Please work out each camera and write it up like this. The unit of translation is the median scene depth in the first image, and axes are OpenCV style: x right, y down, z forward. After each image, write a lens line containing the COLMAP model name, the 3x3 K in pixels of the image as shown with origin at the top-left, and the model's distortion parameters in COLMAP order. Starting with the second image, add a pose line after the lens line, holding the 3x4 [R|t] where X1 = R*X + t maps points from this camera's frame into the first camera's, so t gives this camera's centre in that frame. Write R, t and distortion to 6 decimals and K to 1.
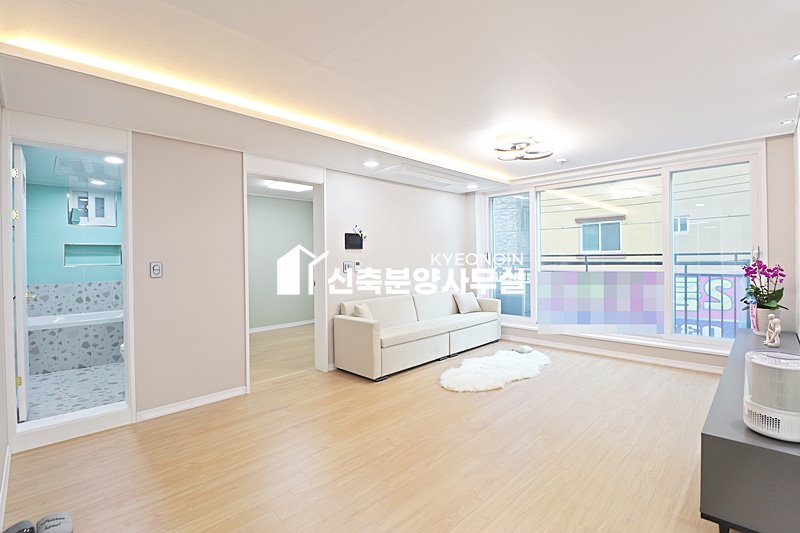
lens RADIAL K [[368.2, 0, 406.8], [0, 368.2, 263.7], [0, 0, 1]] dist [-0.005231, -0.010531]
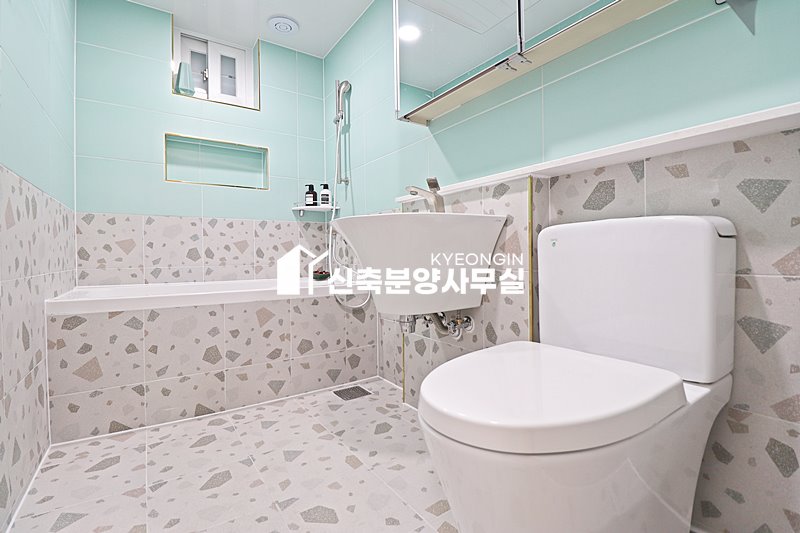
lens RADIAL K [[368.2, 0, 403.6], [0, 368.2, 263.1], [0, 0, 1]] dist [-0.005231, -0.010531]
pose [[0.982544, 0.000262, -0.186031, -0.583111], [0.000378, 0.999994, 0.003402, 0.118526], [0.186031, -0.003413, 0.982538, 0.625419]]
